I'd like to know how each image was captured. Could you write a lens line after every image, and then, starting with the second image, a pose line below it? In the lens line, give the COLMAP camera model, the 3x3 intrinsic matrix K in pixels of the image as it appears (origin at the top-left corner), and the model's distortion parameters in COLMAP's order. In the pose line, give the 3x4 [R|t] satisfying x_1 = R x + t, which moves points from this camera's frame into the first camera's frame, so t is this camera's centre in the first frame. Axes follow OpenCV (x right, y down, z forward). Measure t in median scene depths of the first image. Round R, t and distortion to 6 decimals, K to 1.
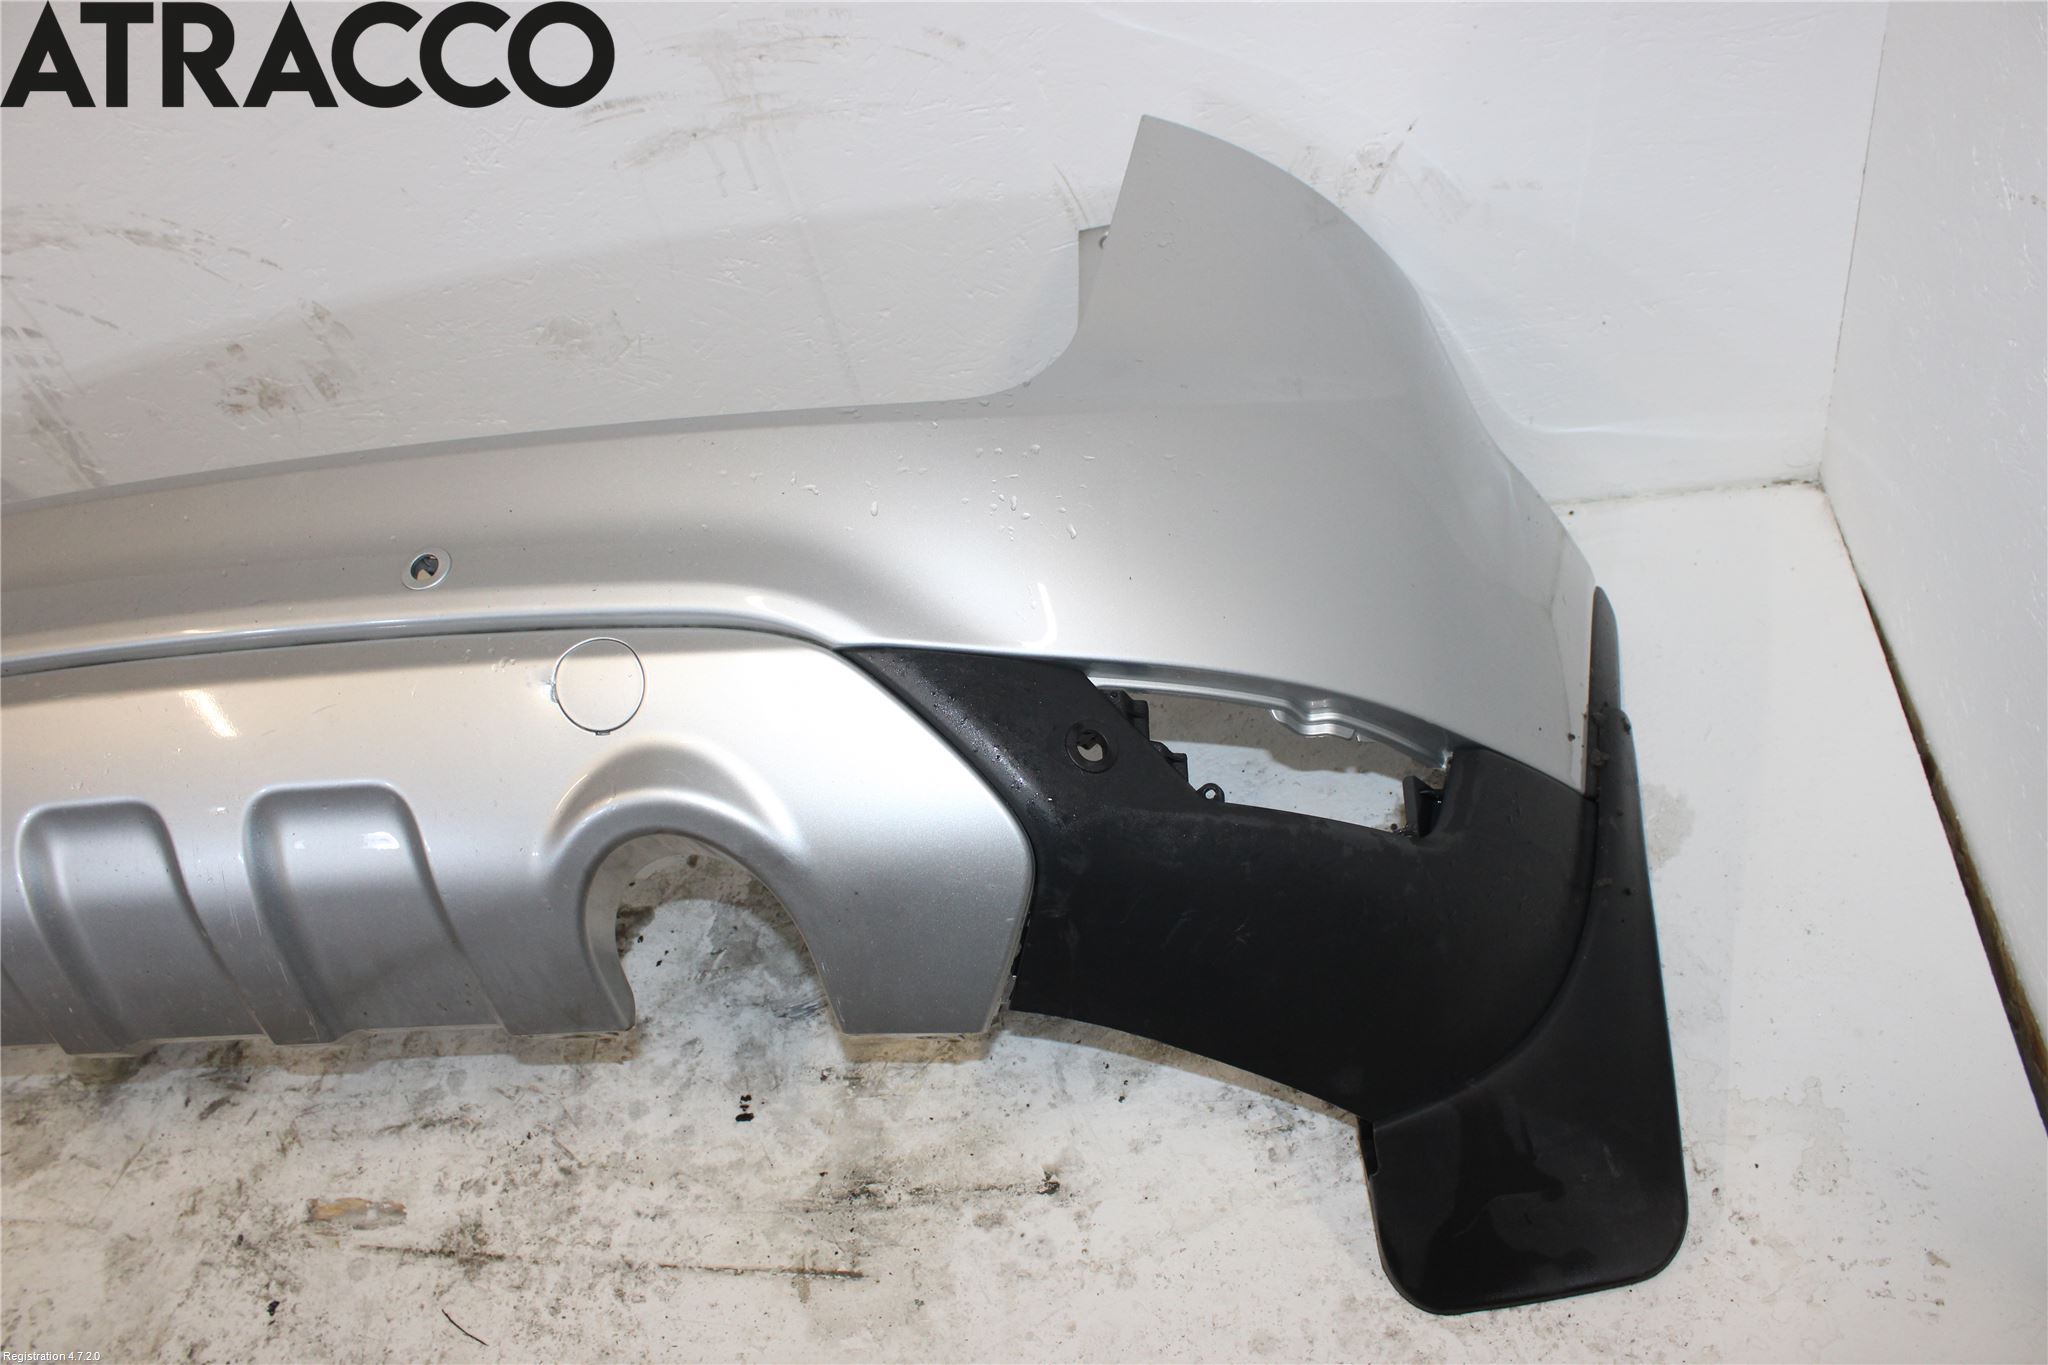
lens RADIAL K [[1712.5, 0, 1025.7], [0, 1712.5, 678.0], [0, 0, 1]] dist [-0.165636, 0.144604]
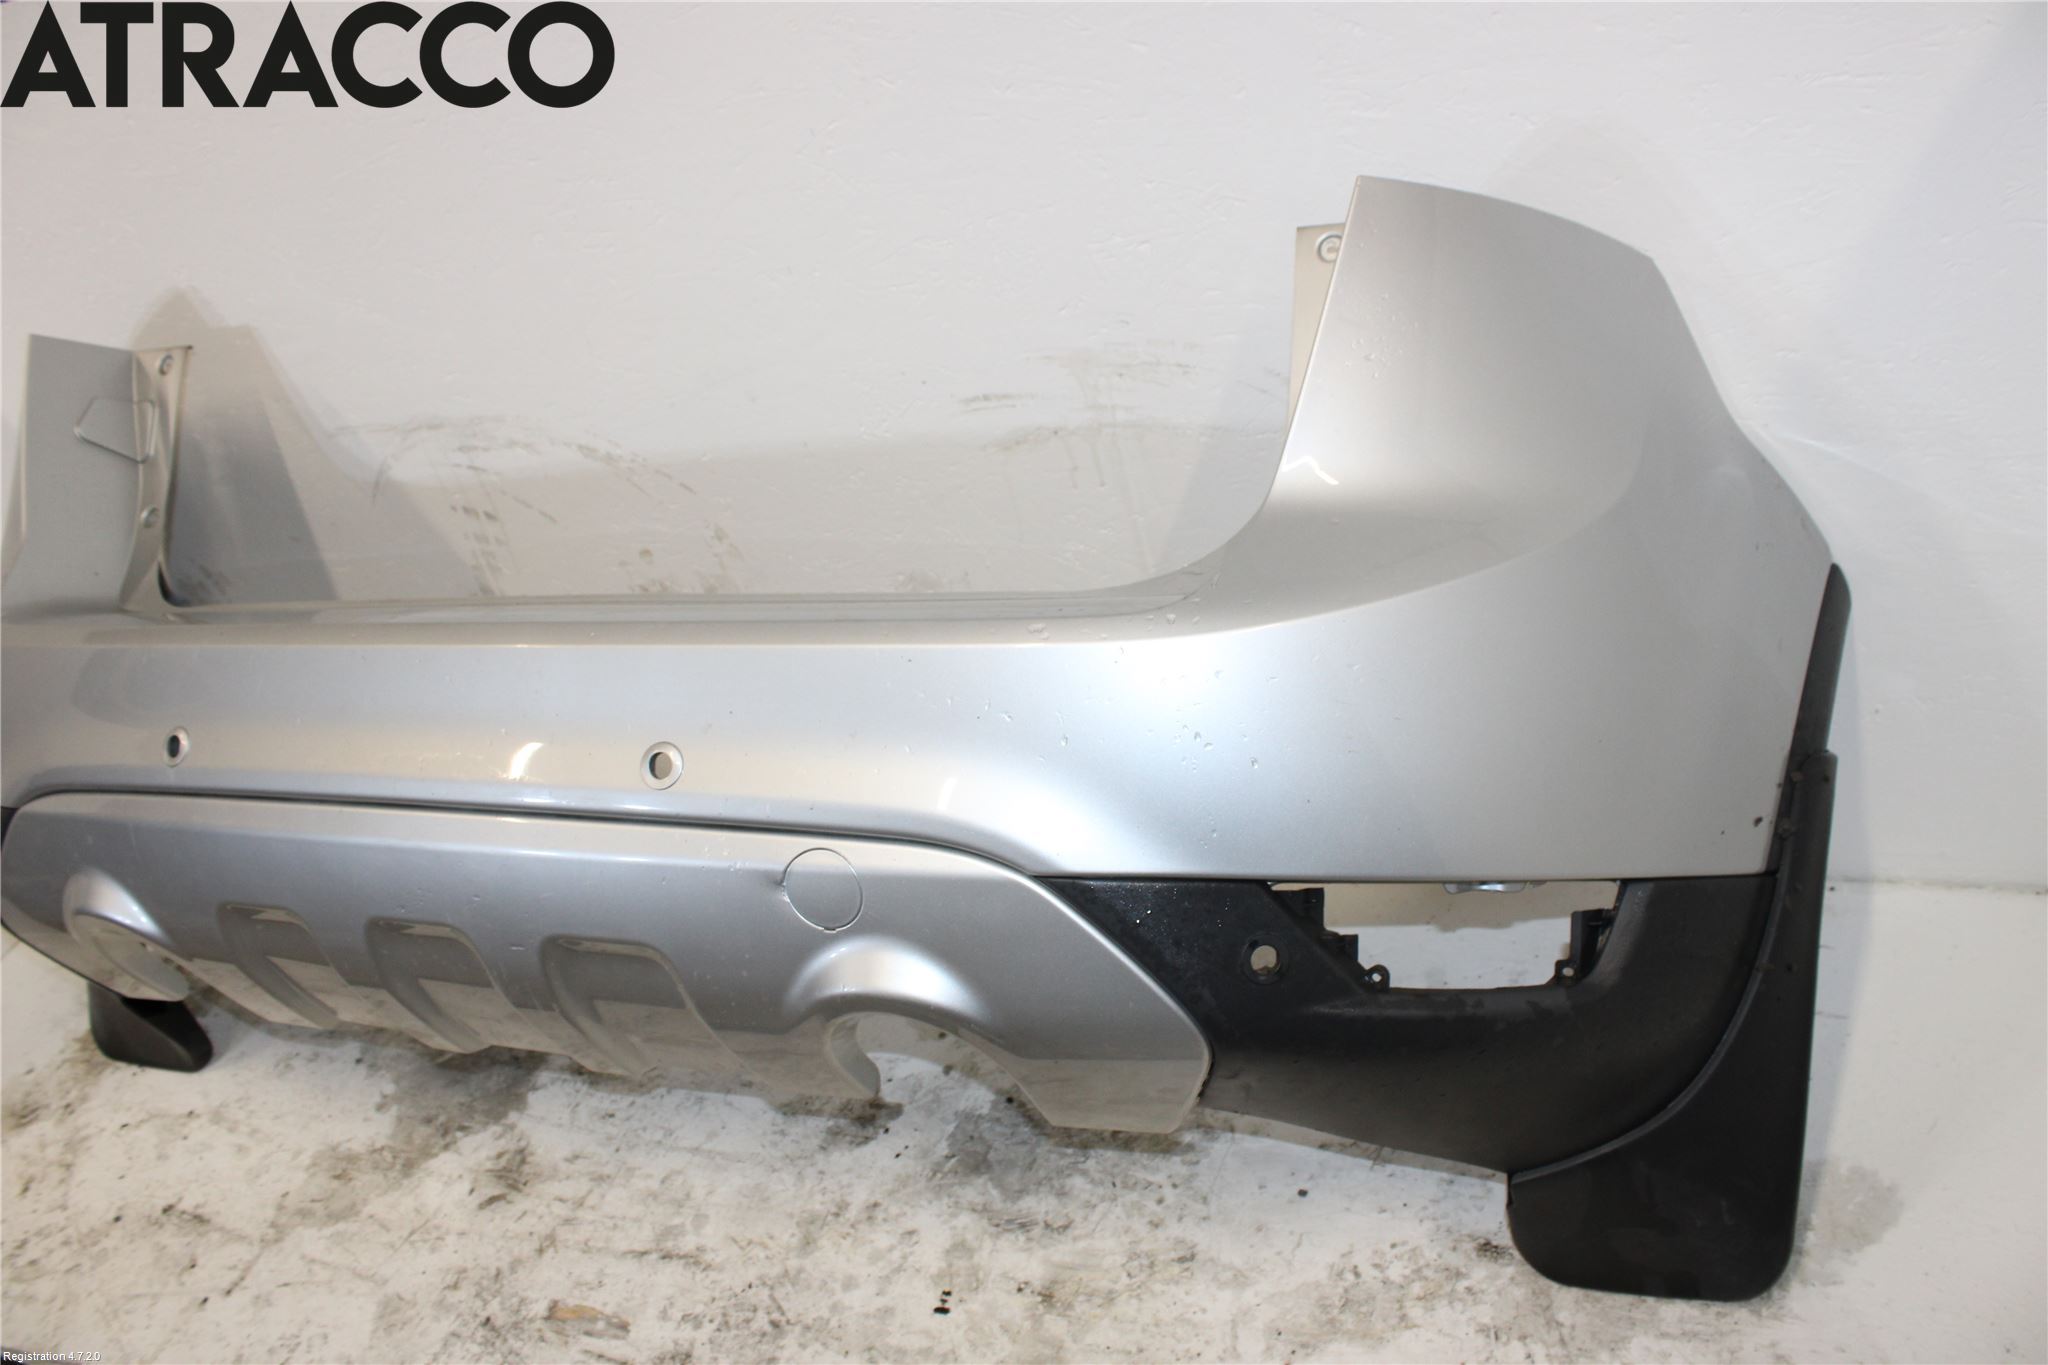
lens RADIAL K [[1712.5, 0, 1016.3], [0, 1712.5, 669.0], [0, 0, 1]] dist [-0.165636, 0.144604]
pose [[0.963660, 0.144966, -0.224373, 0.060103], [-0.179186, 0.973737, -0.140459, 0.001889], [0.198119, 0.175559, 0.964328, -0.098598]]
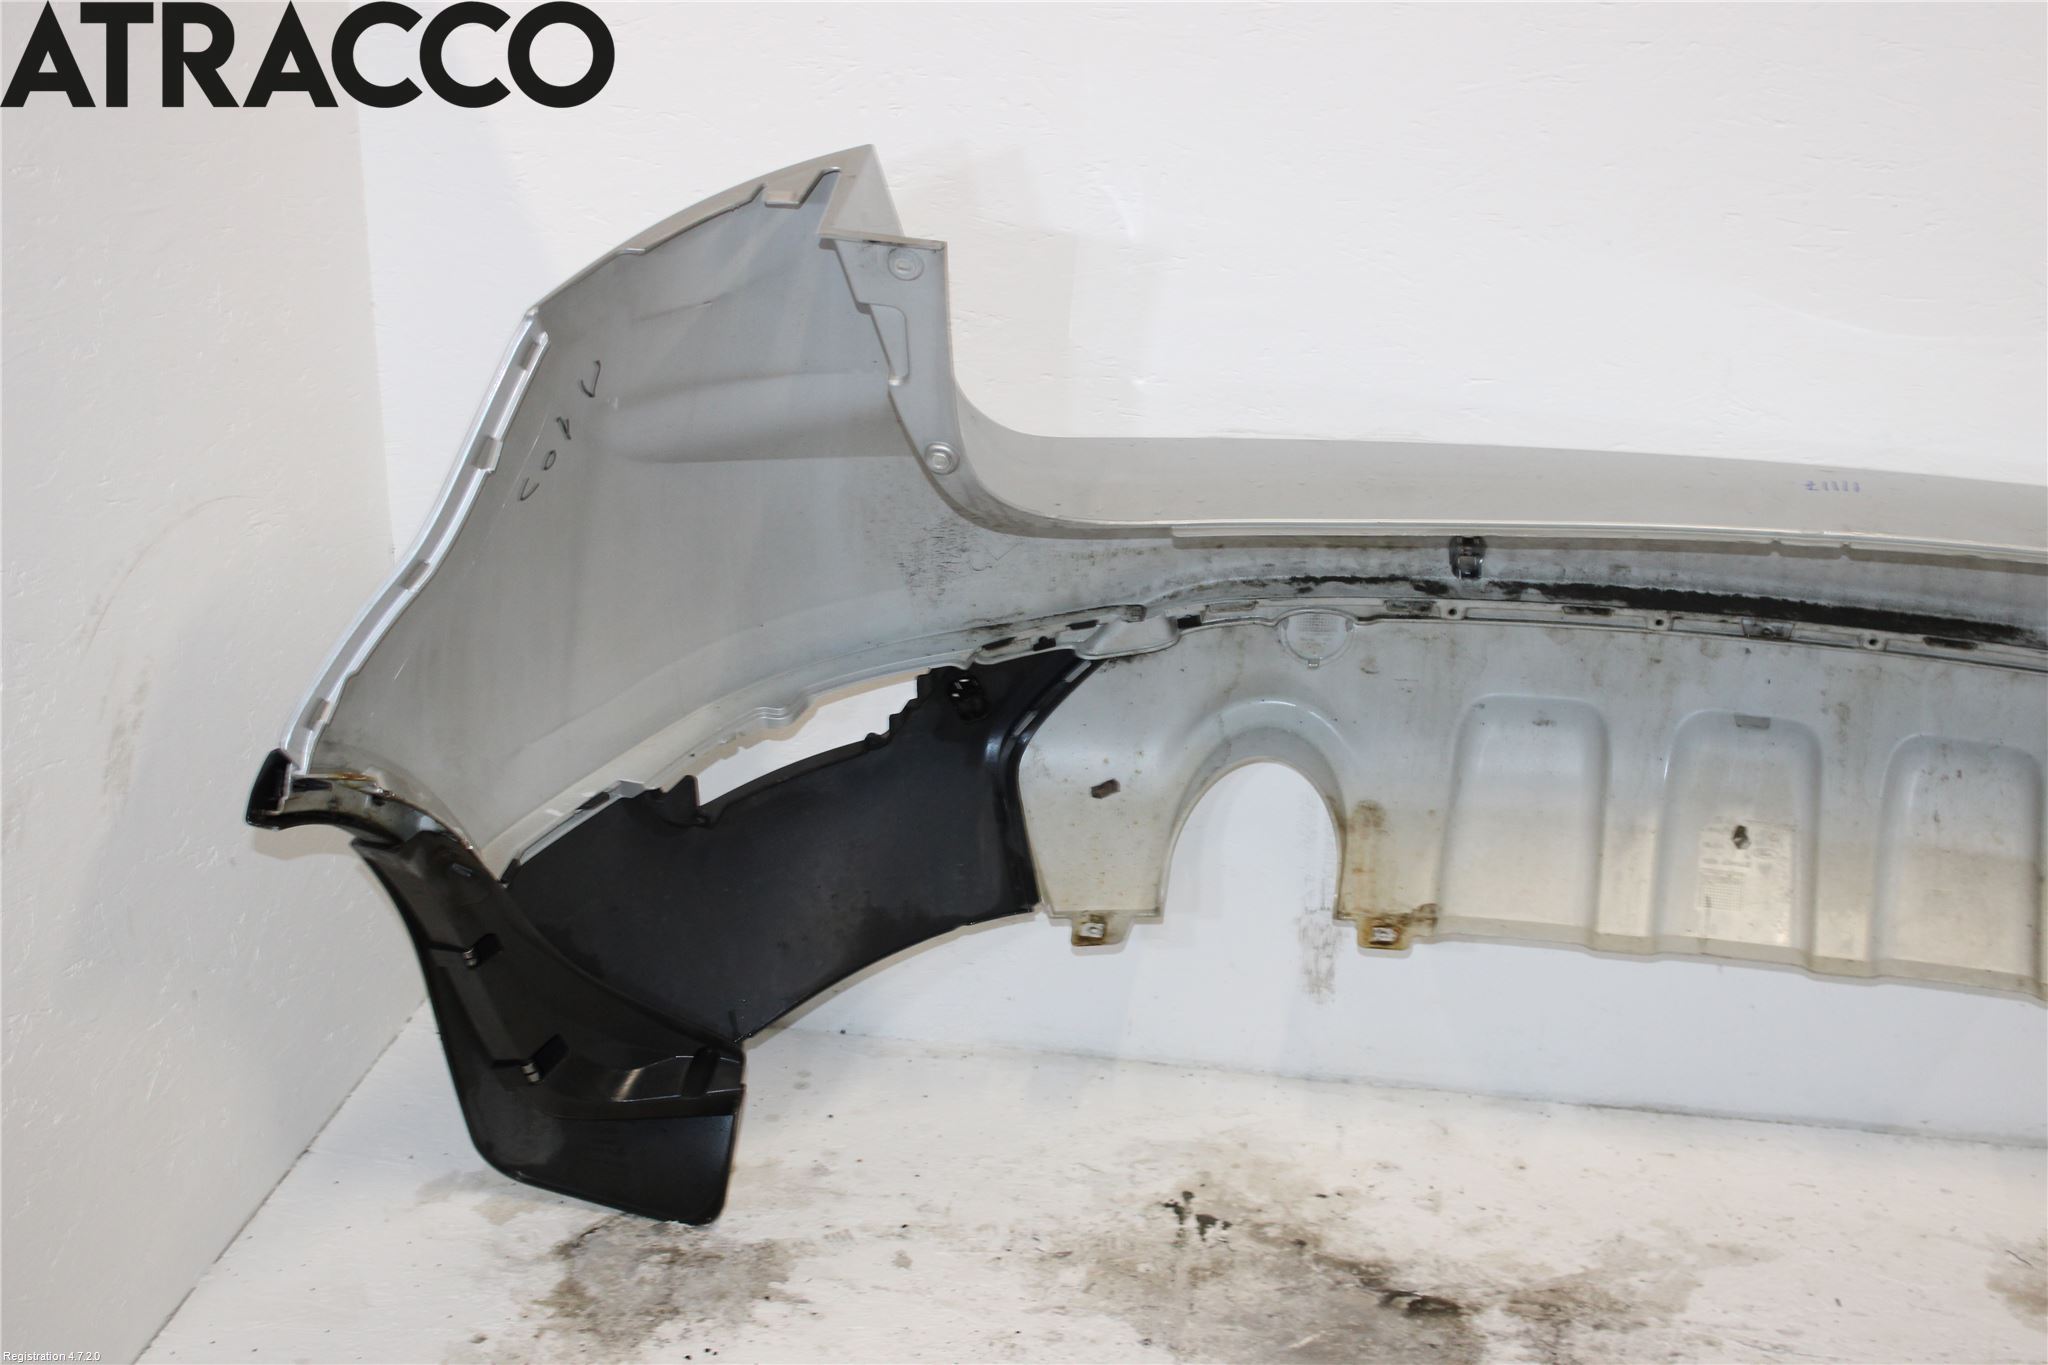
lens RADIAL K [[2926.4, 0, 1013.5], [0, 2926.4, 699.9], [0, 0, 1]] dist [-0.049288, 0.000000]
pose [[0.966394, 0.255134, -0.031462, -0.832885], [-0.243535, 0.869459, -0.429804, 0.614041], [-0.082303, 0.423022, 0.902374, -0.383776]]
